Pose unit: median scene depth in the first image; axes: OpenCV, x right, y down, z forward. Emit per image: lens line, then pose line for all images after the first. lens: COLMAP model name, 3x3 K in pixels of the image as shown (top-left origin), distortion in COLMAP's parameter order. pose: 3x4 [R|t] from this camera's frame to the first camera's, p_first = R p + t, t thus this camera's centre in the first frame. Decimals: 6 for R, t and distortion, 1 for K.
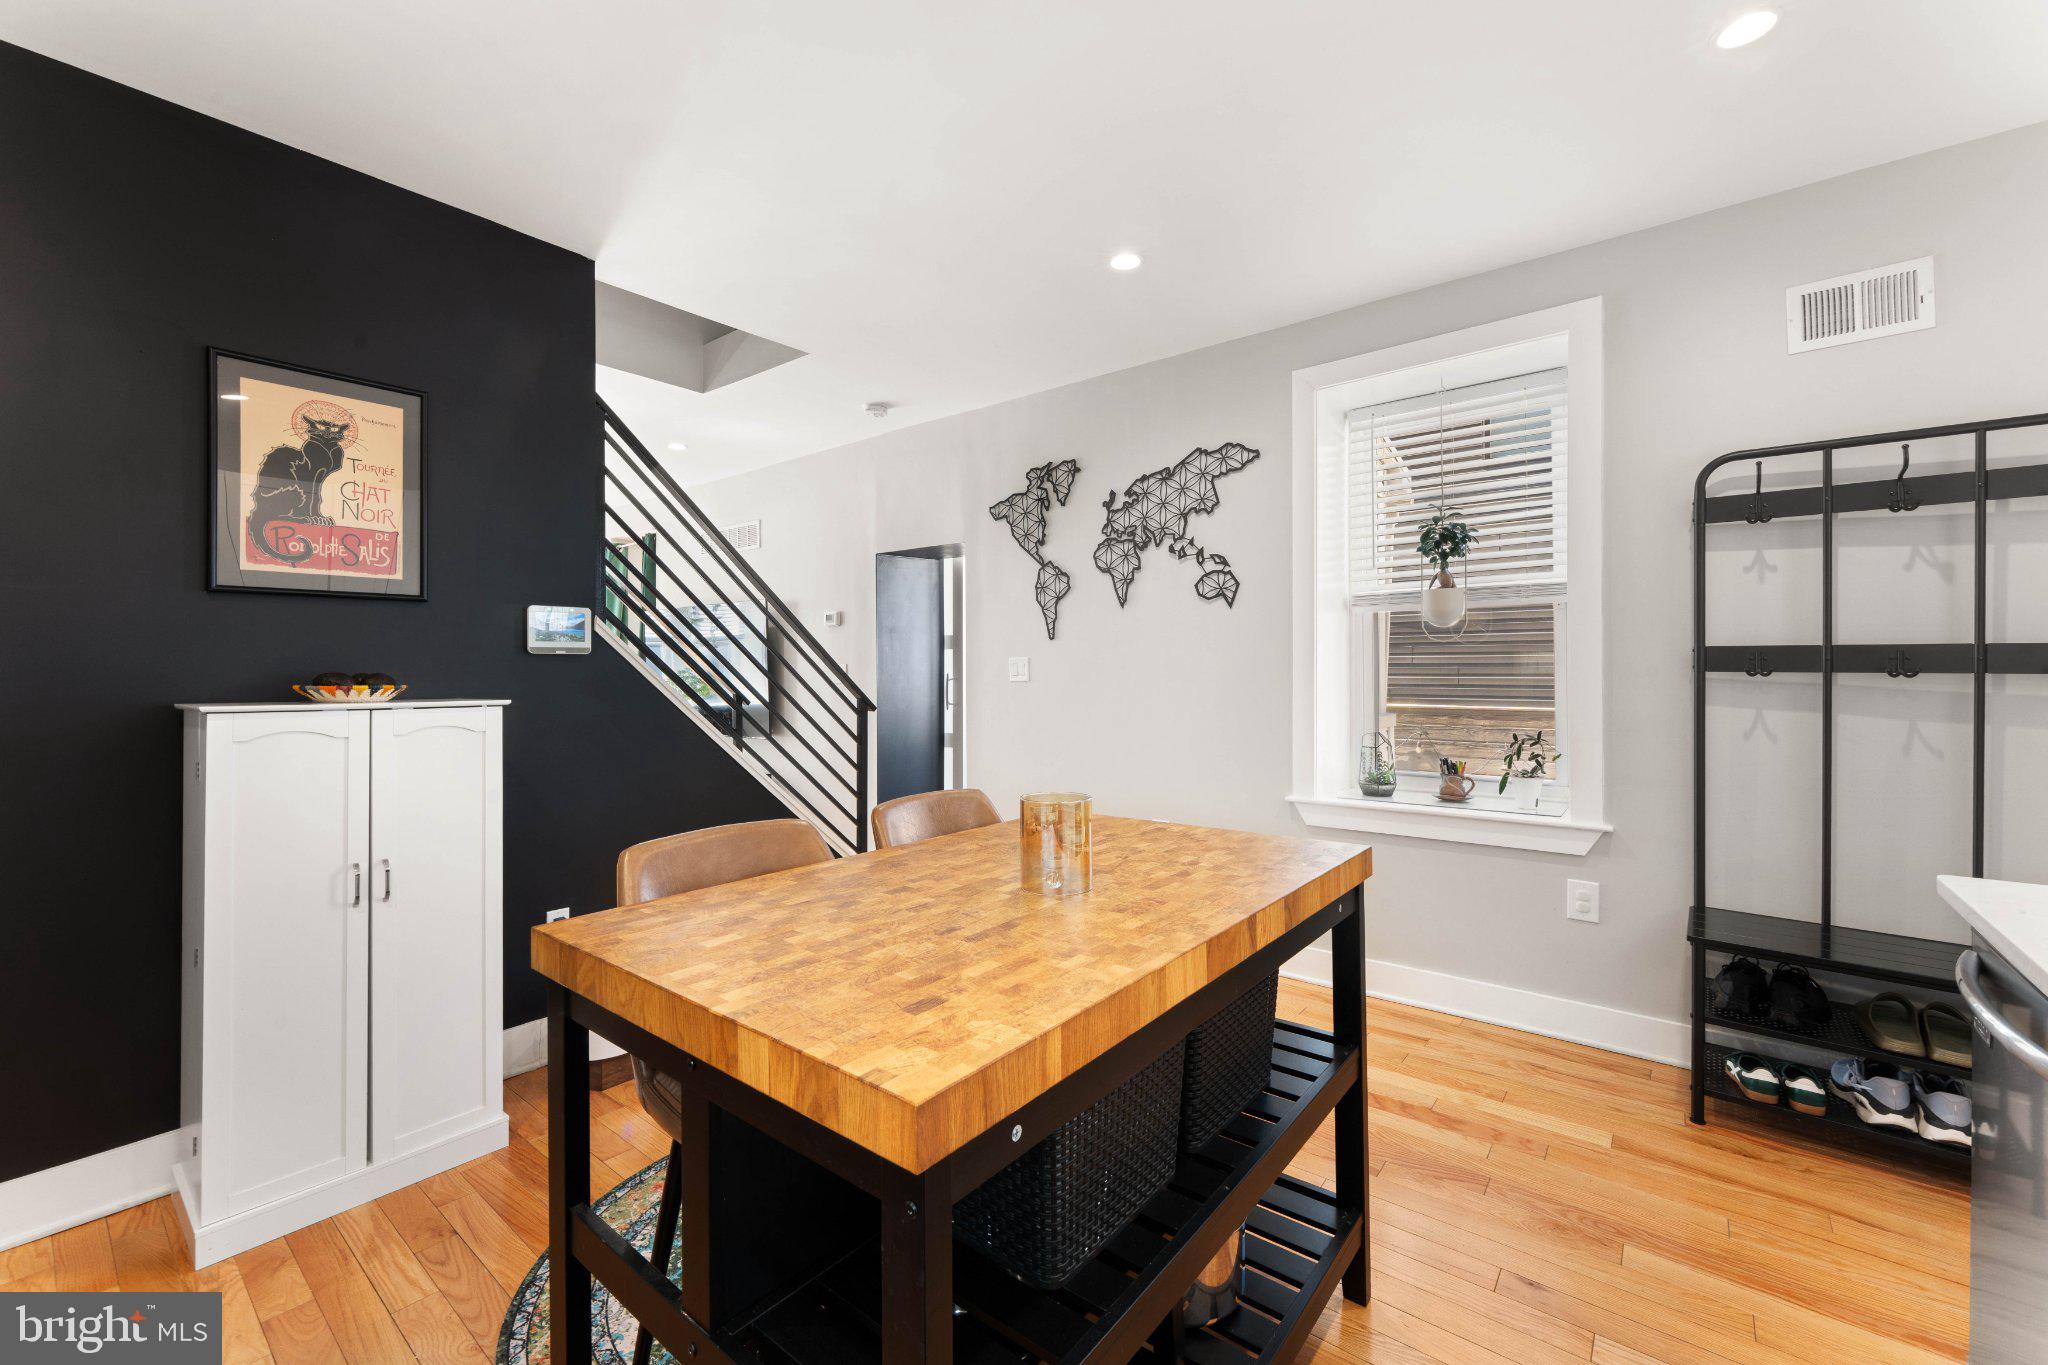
lens RADIAL K [[823.0, 0, 1026.7], [0, 823.0, 667.5], [0, 0, 1]] dist [-0.000615, -0.000034]
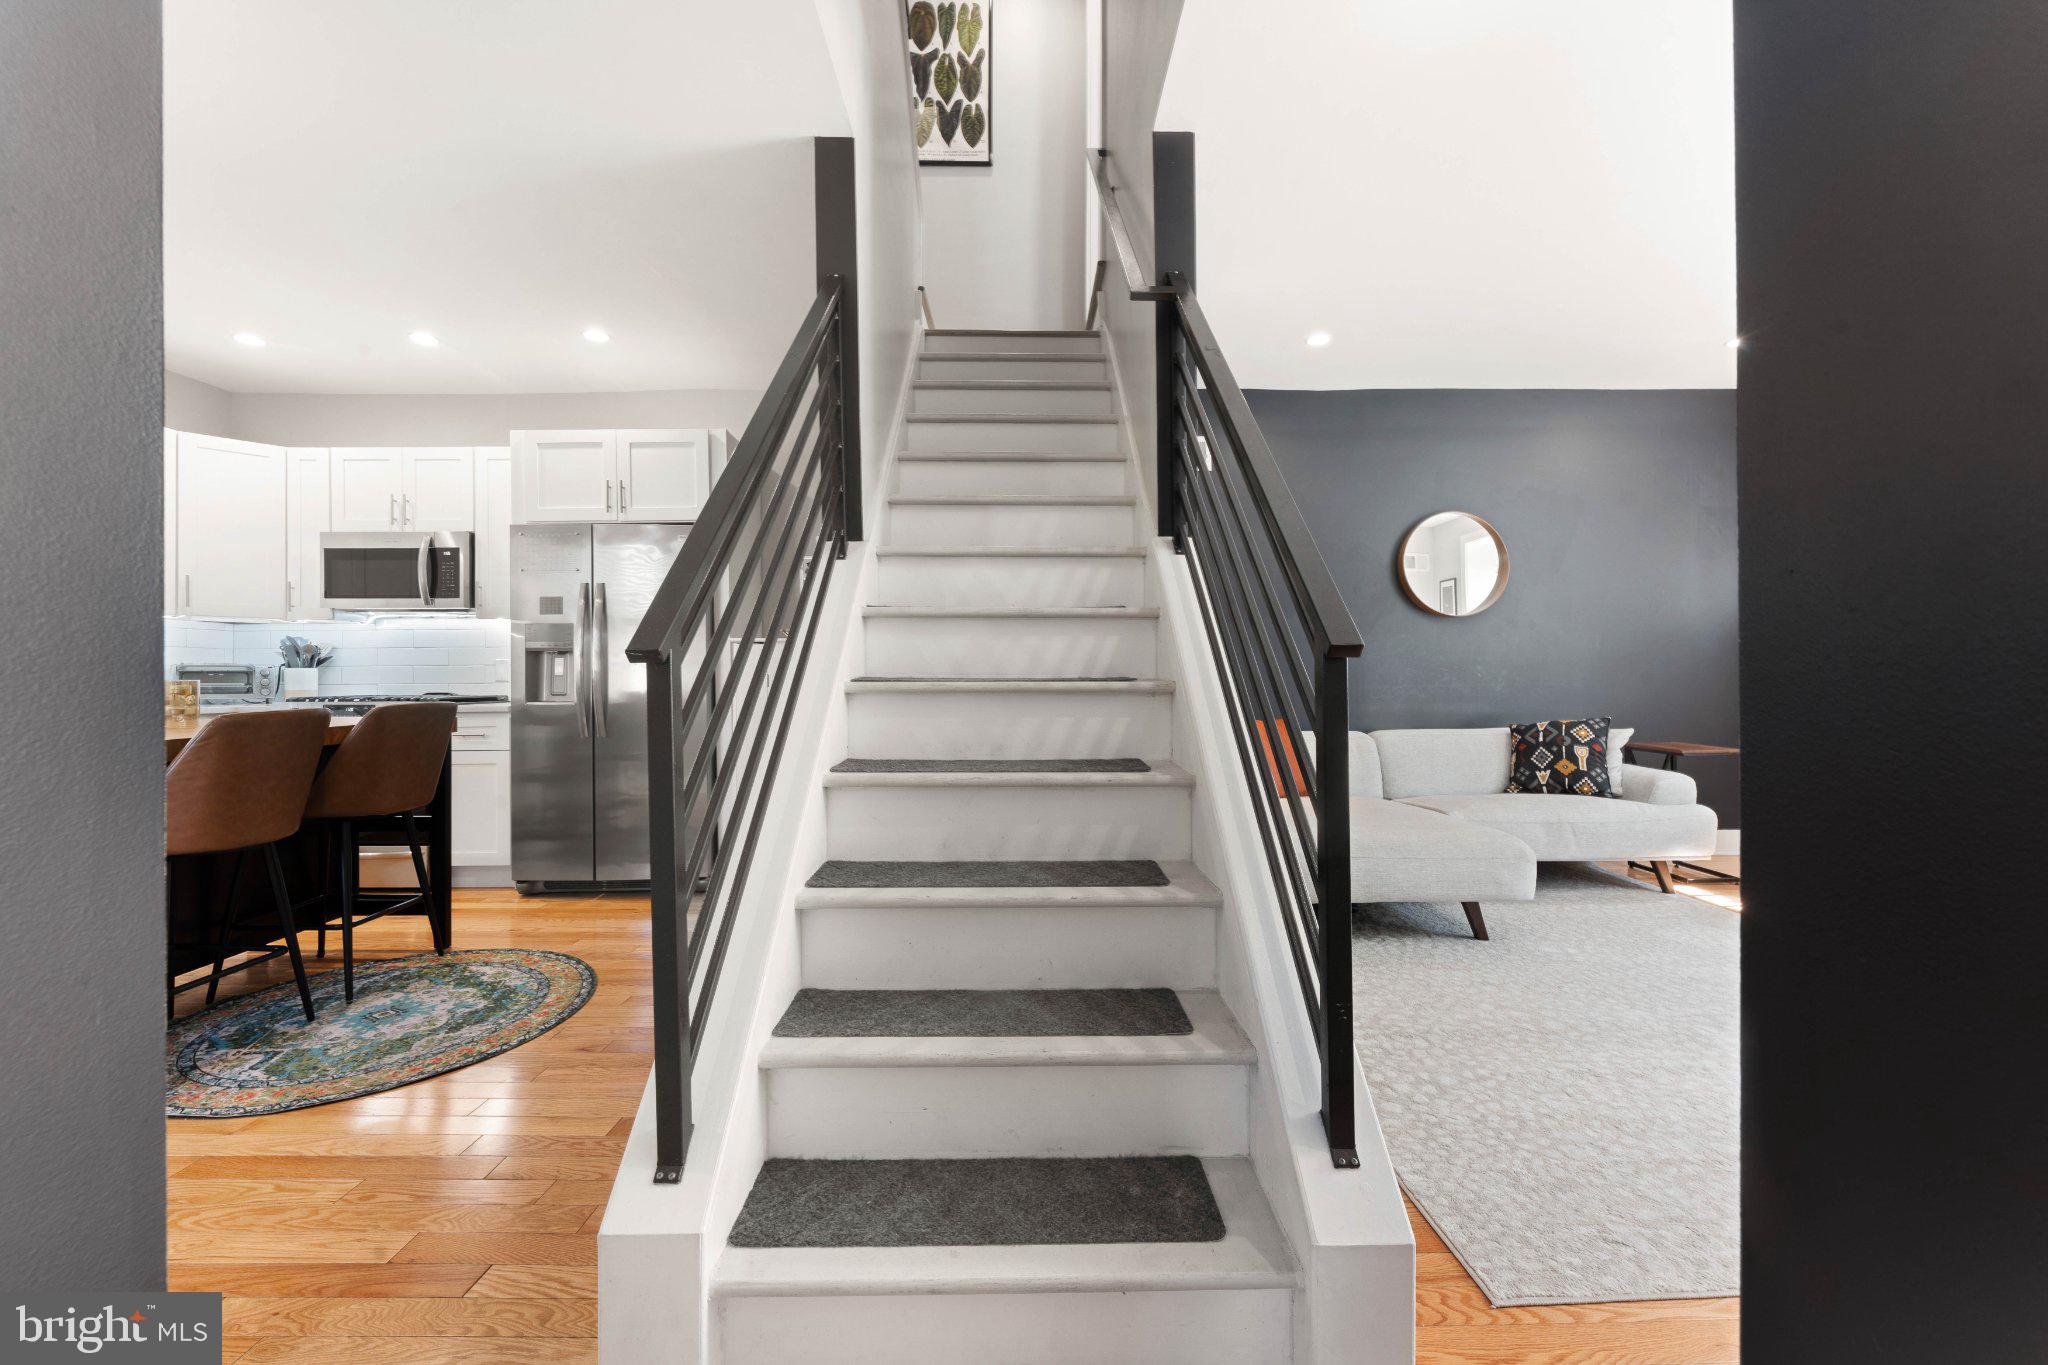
lens RADIAL K [[813.1, 0, 1024.8], [0, 813.1, 679.5], [0, 0, 1]] dist [-0.001595, -0.000052]
pose [[-0.772688, 0.009185, -0.634720, -0.178223], [0.006551, 0.999957, 0.006497, 0.096079], [0.634753, 0.000862, -0.772715, 2.240958]]
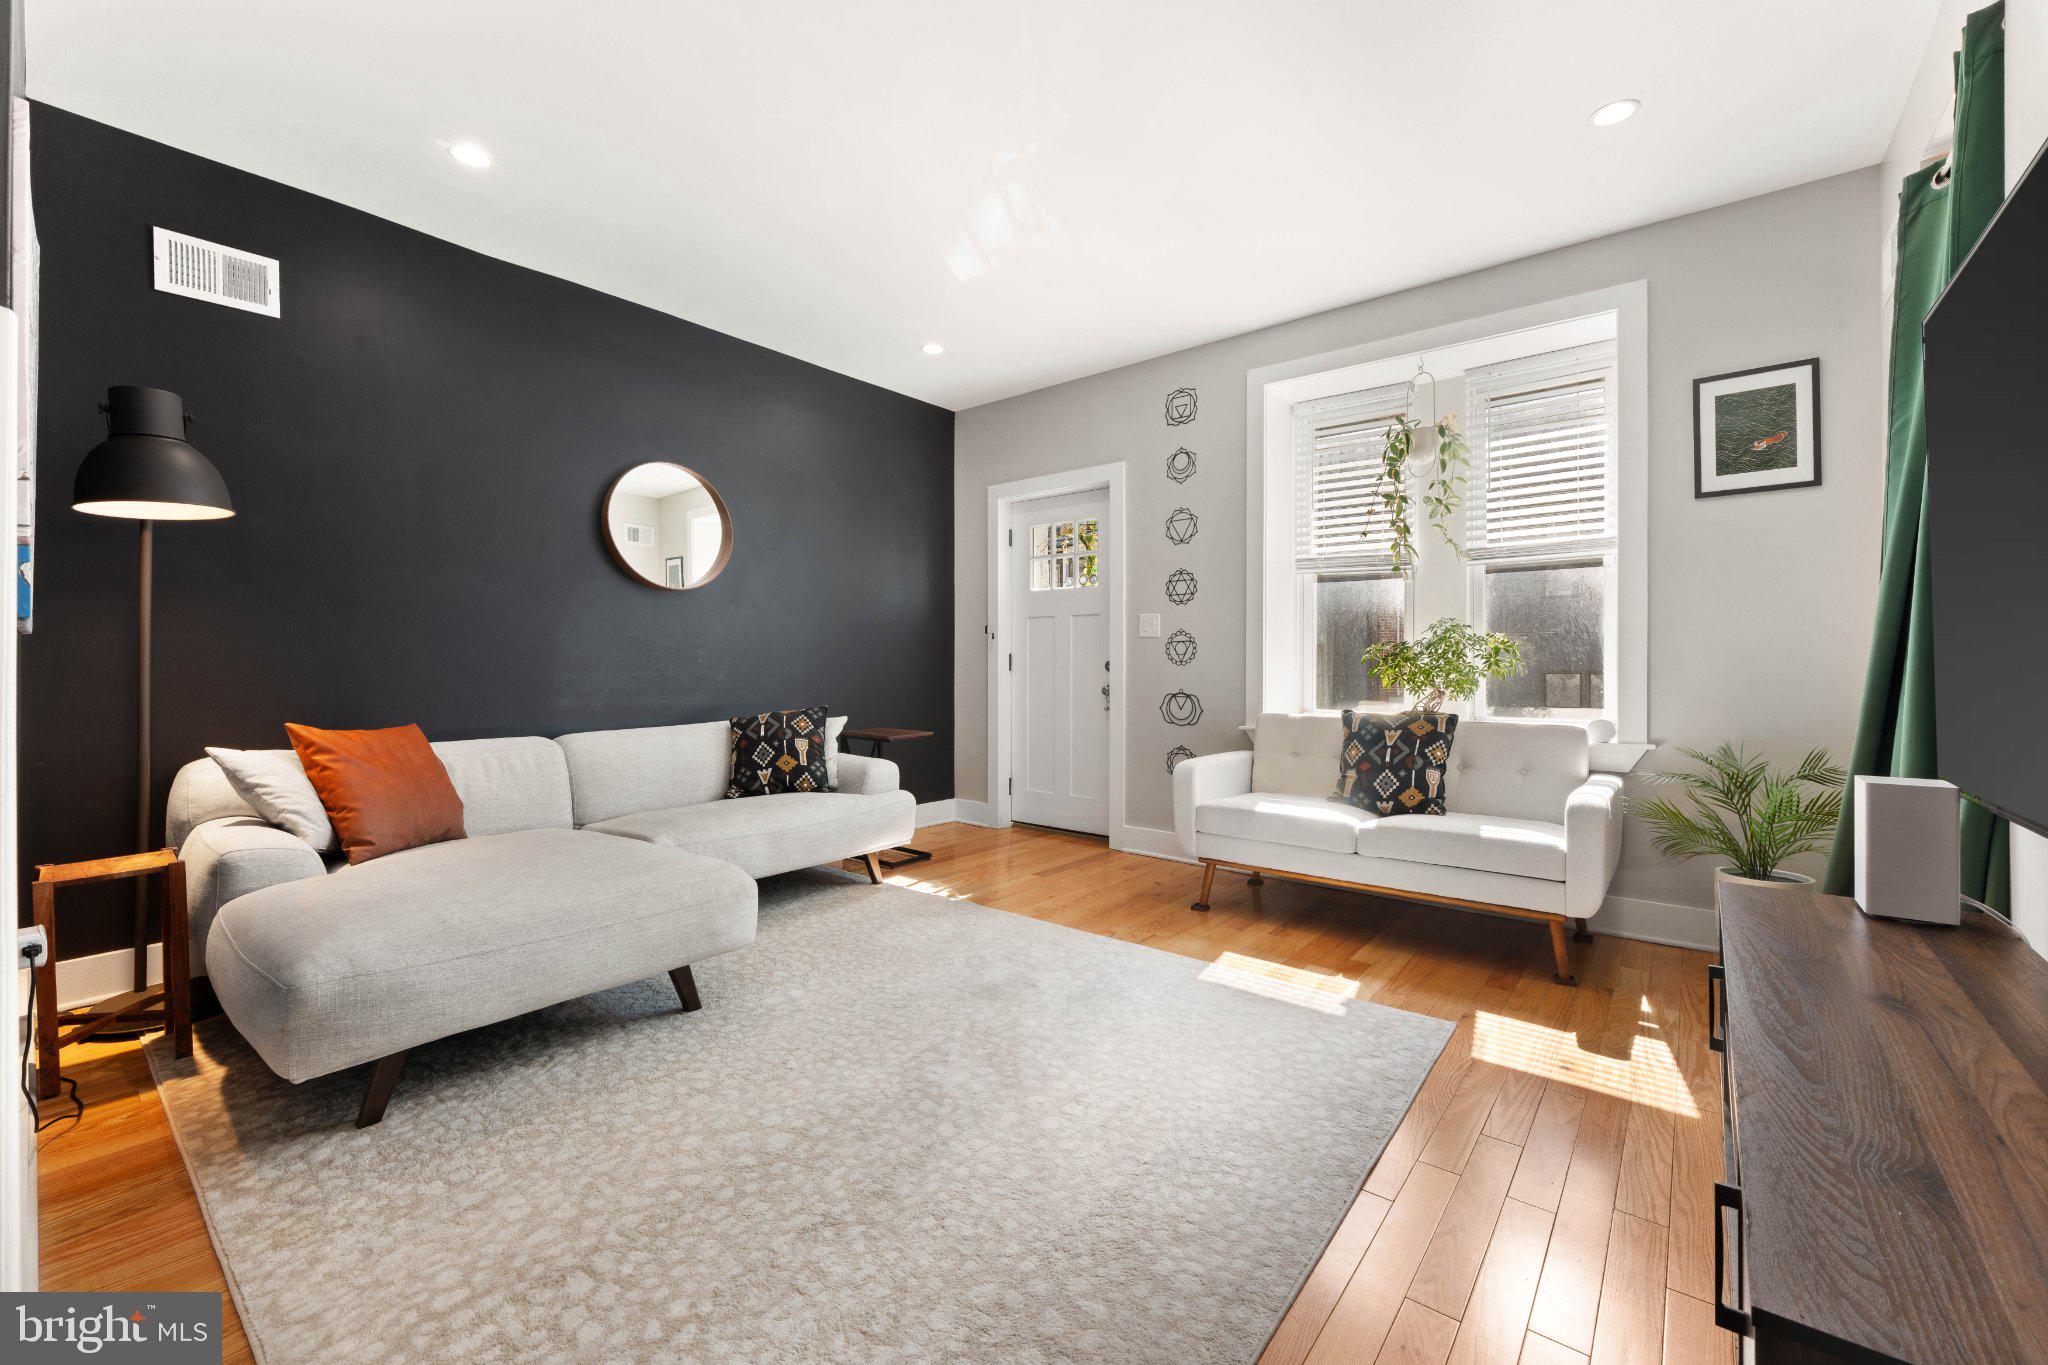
lens RADIAL K [[823.0, 0, 1026.7], [0, 823.0, 667.5], [0, 0, 1]] dist [-0.000615, -0.000034]
pose [[-0.006375, 0.008022, -0.999947, -0.613181], [-0.000025, 0.999968, 0.008023, 0.105937], [0.999980, 0.000077, -0.006375, 2.098010]]
